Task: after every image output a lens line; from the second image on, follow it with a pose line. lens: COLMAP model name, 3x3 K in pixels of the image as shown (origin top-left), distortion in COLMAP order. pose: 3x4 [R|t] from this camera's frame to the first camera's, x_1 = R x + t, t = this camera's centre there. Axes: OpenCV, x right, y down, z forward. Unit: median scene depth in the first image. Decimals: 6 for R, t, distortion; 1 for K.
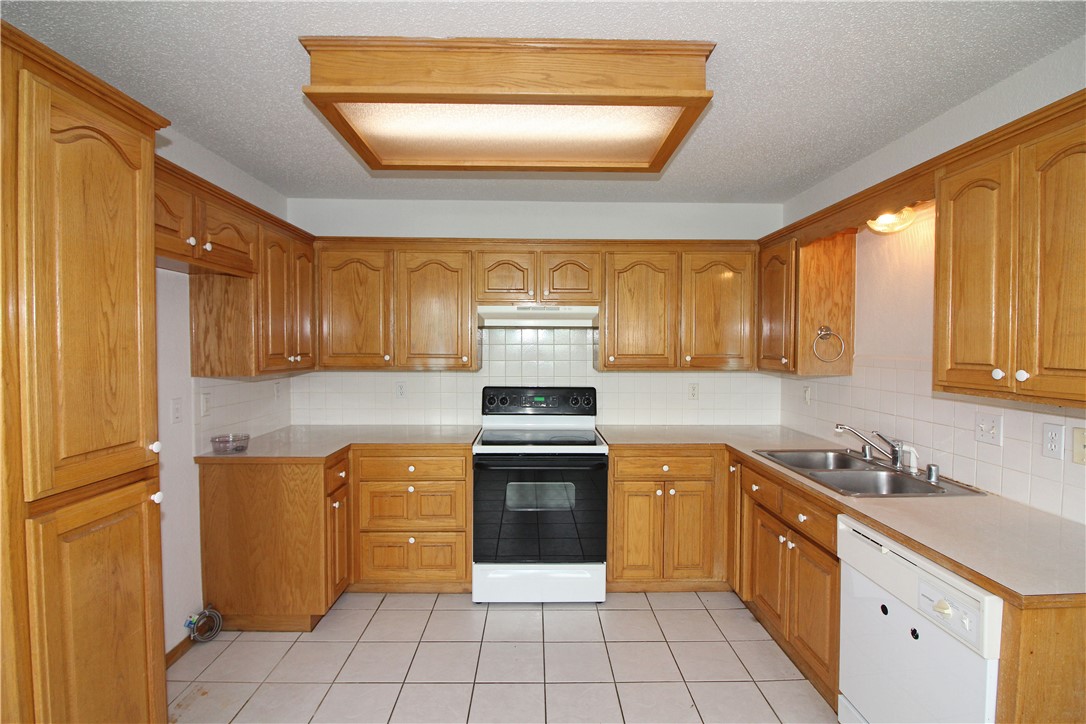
lens RADIAL K [[500.3, 0, 542.0], [0, 500.3, 355.9], [0, 0, 1]] dist [-0.001428, -0.013081]
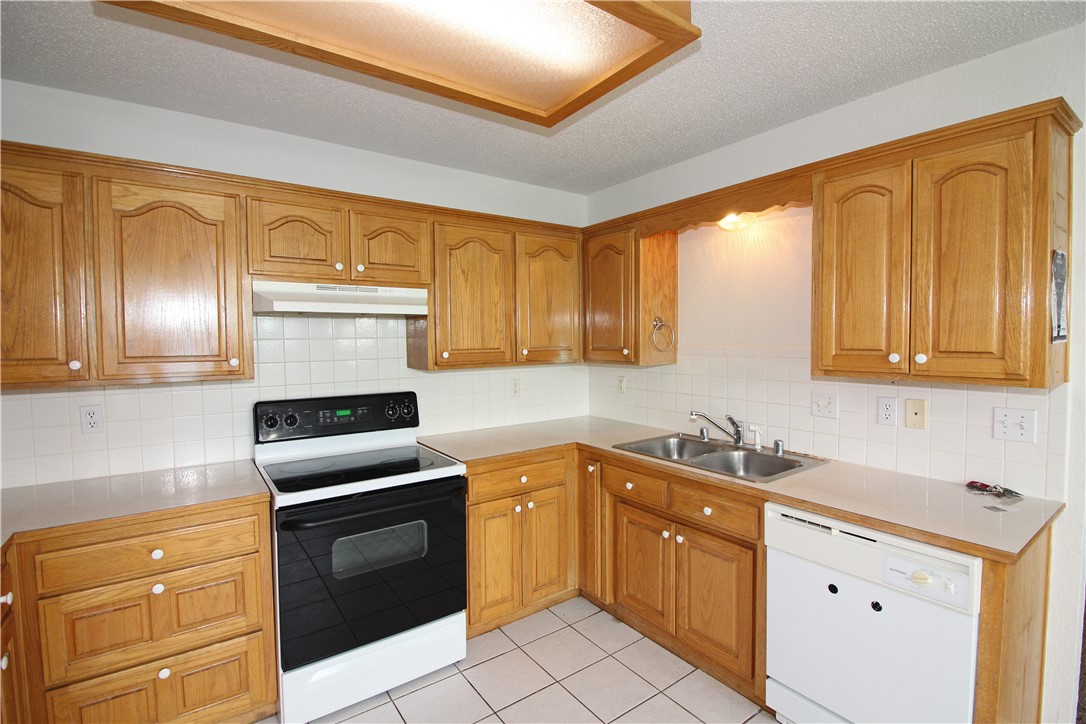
lens RADIAL K [[500.3, 0, 542.0], [0, 500.3, 355.9], [0, 0, 1]] dist [-0.001428, -0.013081]
pose [[0.822641, -0.031200, 0.567705, -0.212072], [0.024221, 0.999510, 0.019832, -0.005592], [-0.568046, -0.002564, 0.822993, 0.270300]]
